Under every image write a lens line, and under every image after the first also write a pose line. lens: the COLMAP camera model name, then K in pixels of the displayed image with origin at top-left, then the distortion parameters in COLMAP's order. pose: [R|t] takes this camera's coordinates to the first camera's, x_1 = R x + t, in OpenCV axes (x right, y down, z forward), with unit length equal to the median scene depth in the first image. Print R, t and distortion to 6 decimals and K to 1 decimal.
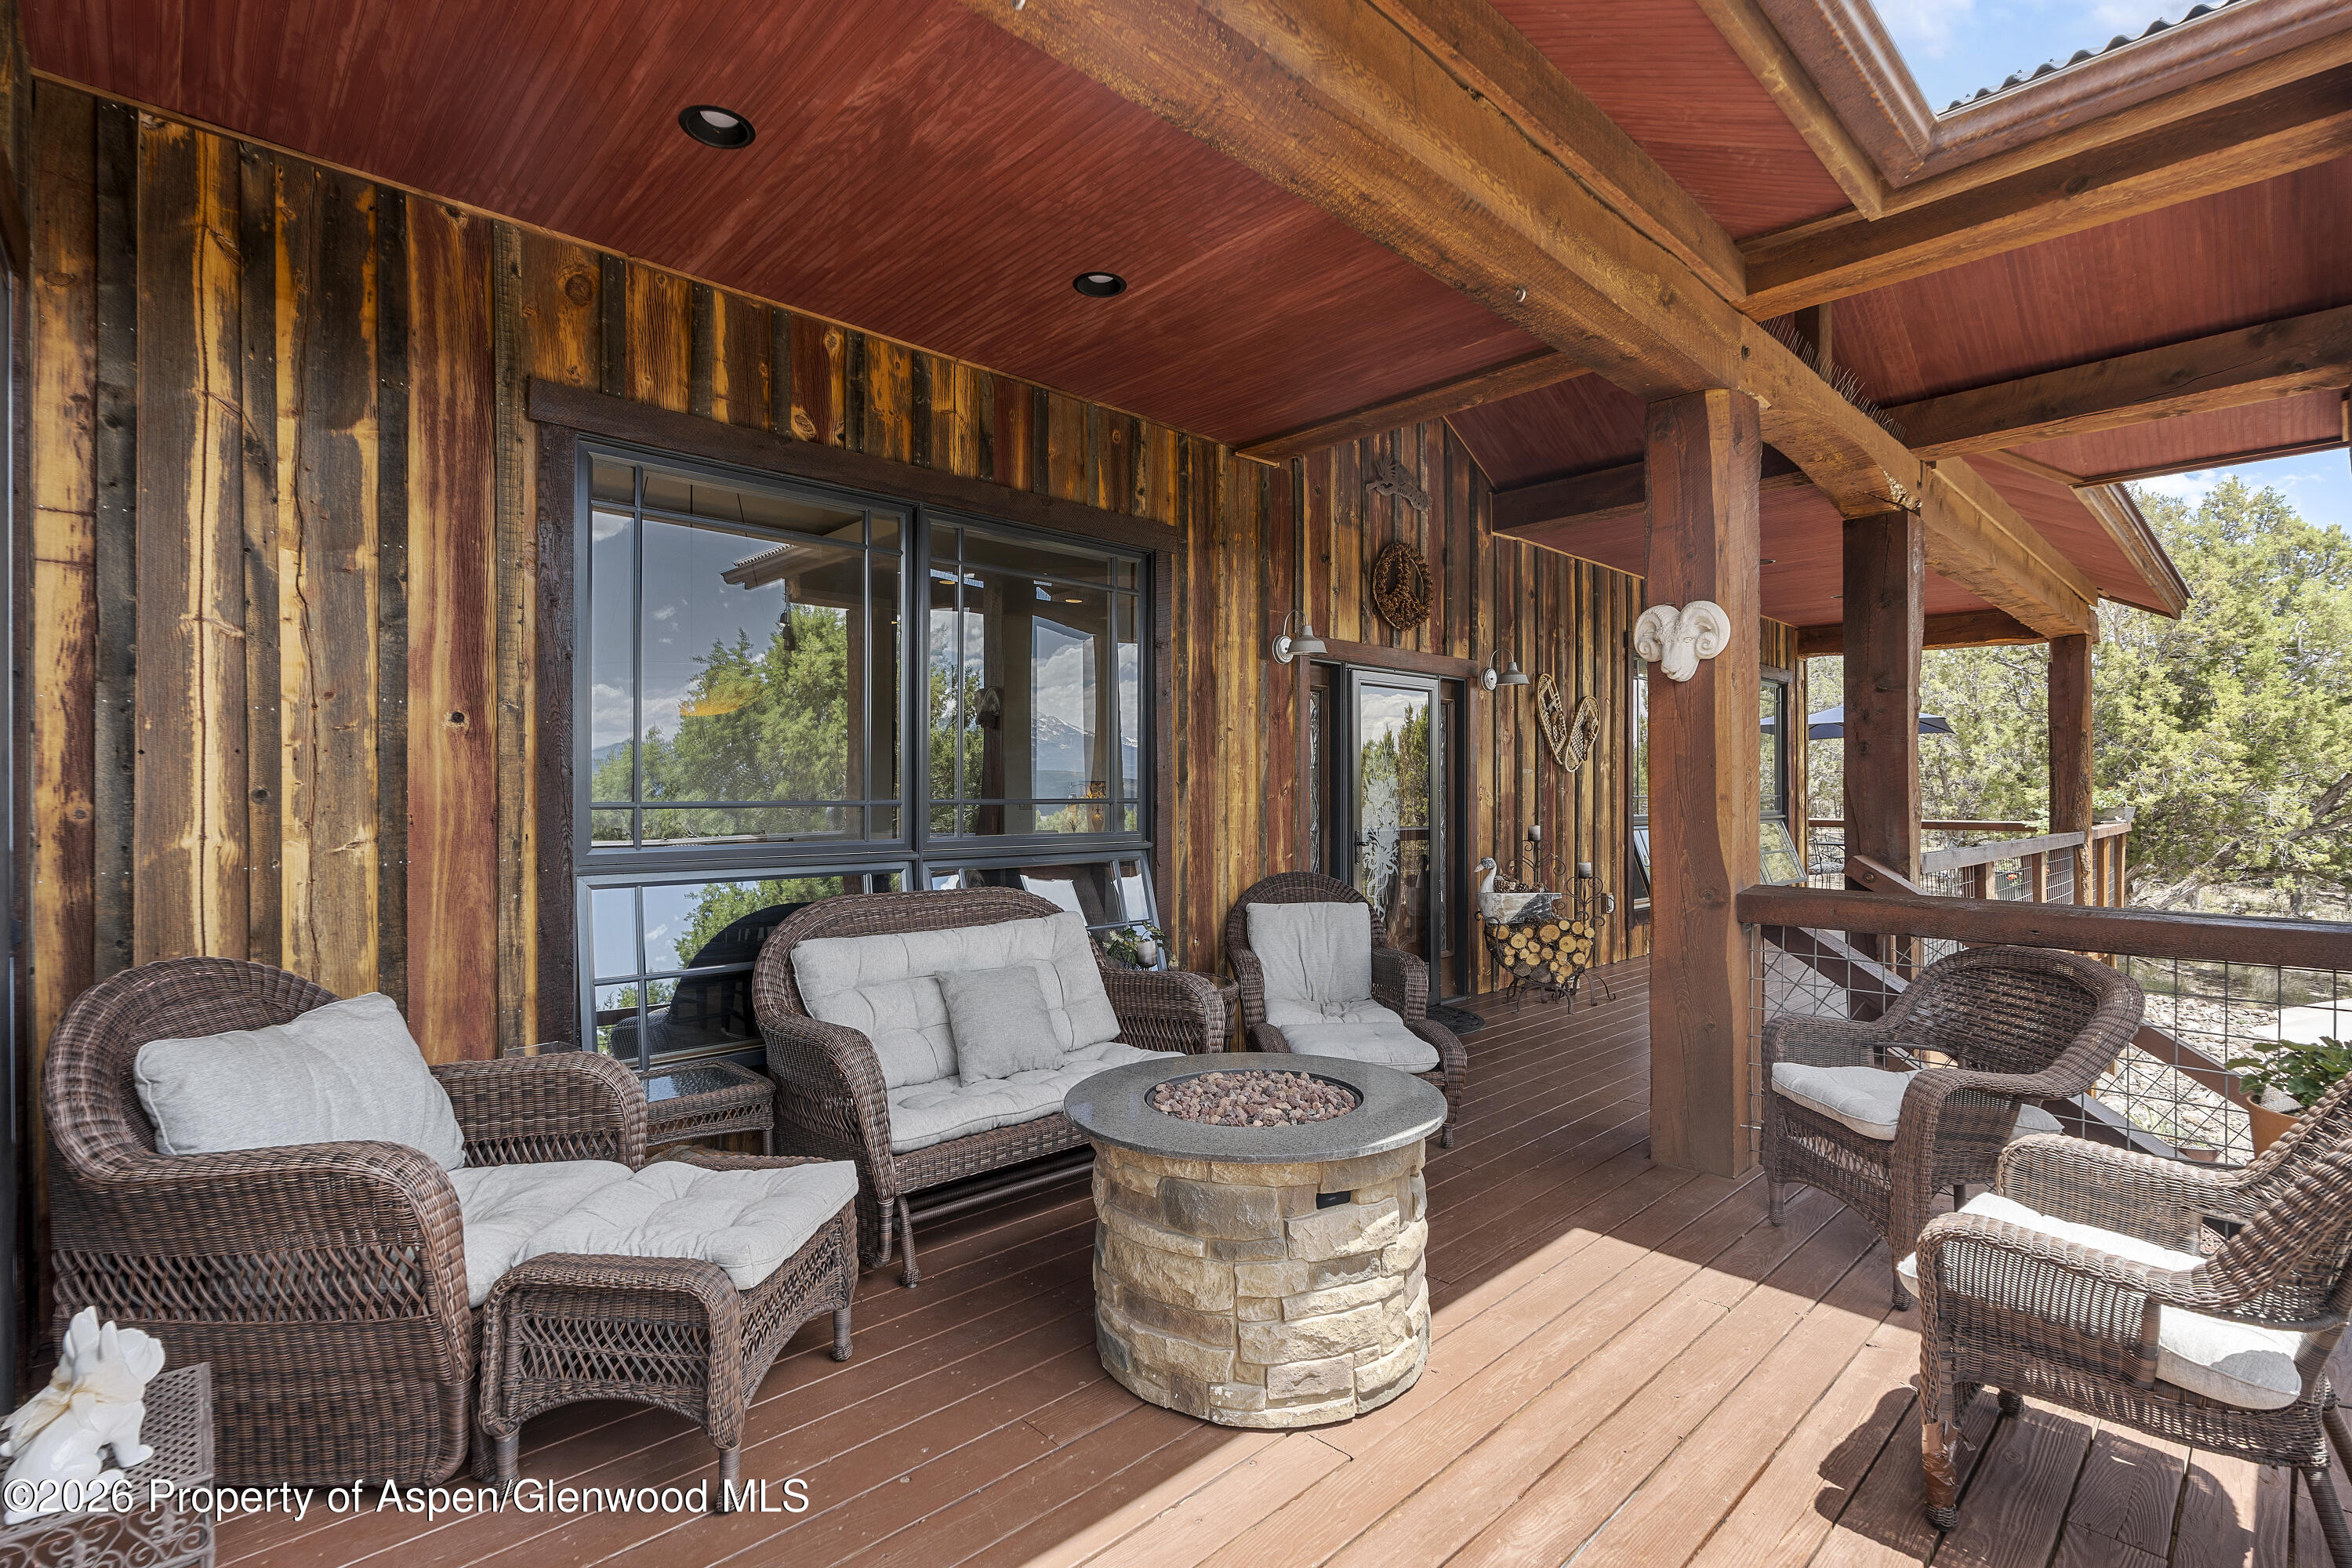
lens RADIAL K [[1059.4, 0, 1185.7], [0, 1059.4, 789.4], [0, 0, 1]] dist [-0.009922, 0.003707]
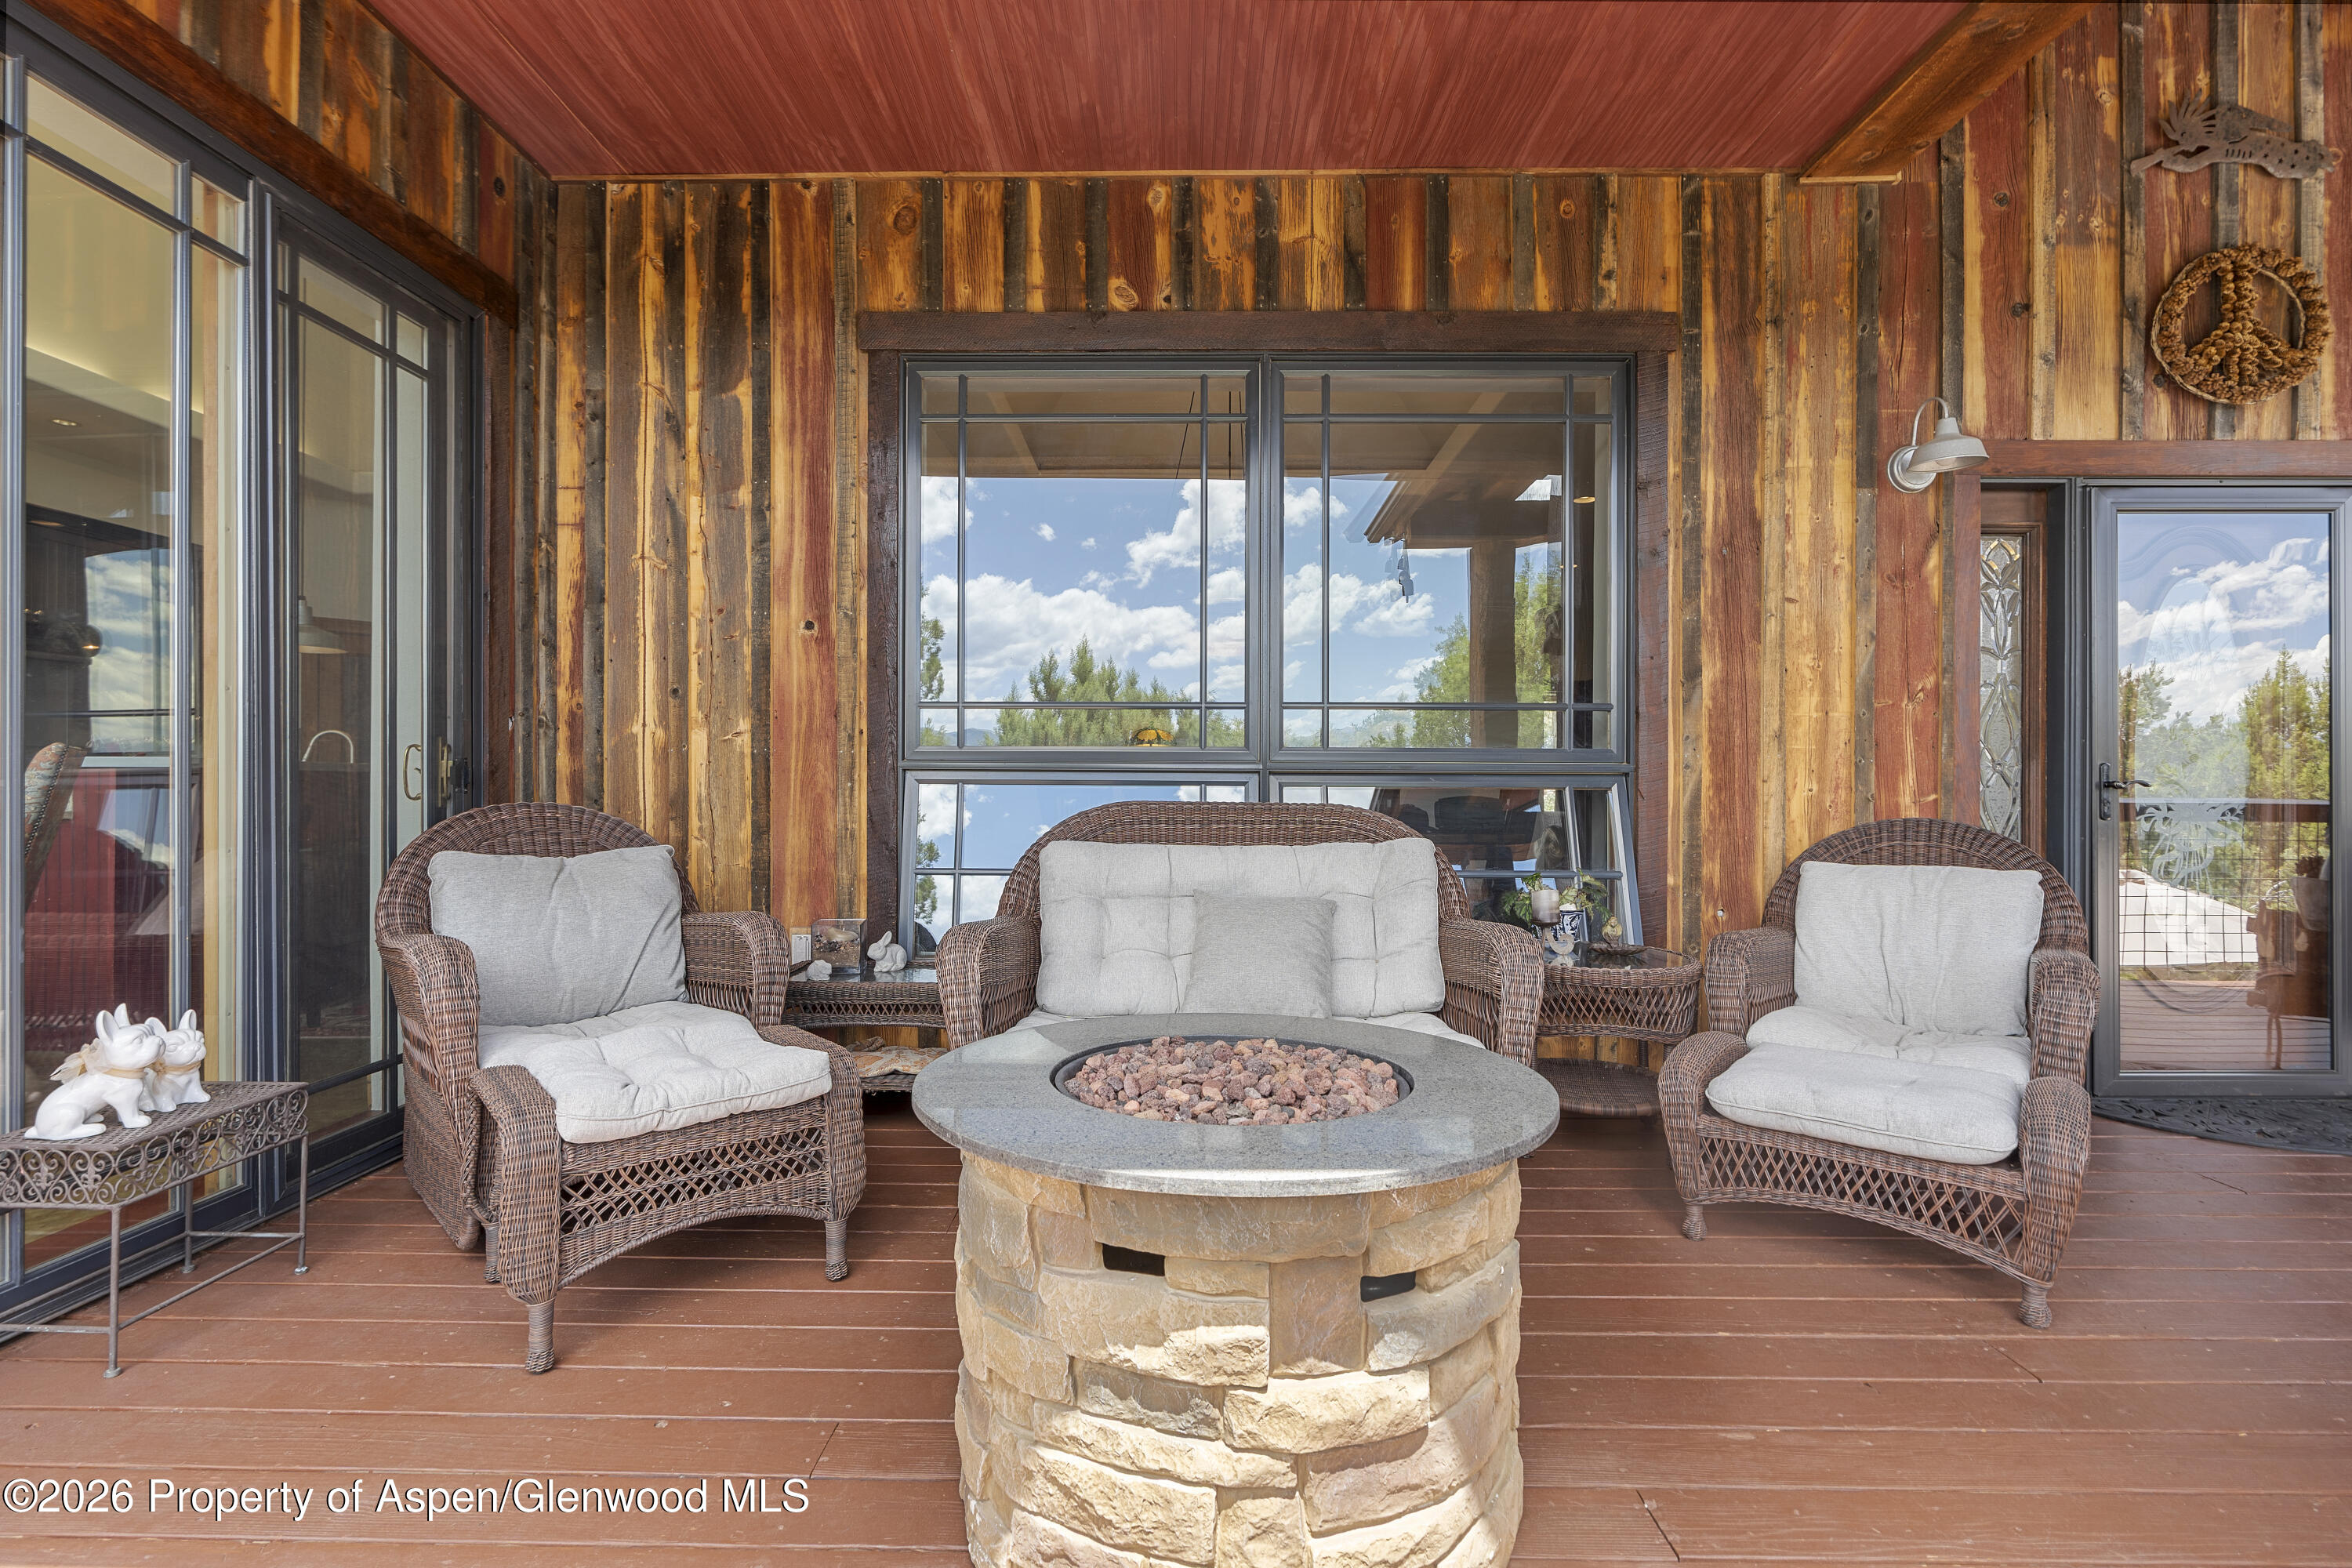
lens RADIAL K [[1059.4, 0, 1170.1], [0, 1059.4, 783.3], [0, 0, 1]] dist [-0.009922, 0.003707]
pose [[0.719435, 0.001497, -0.694558, 0.374017], [-0.001406, 0.999999, 0.000699, 0.098021], [0.694558, 0.000474, 0.719436, 0.434060]]
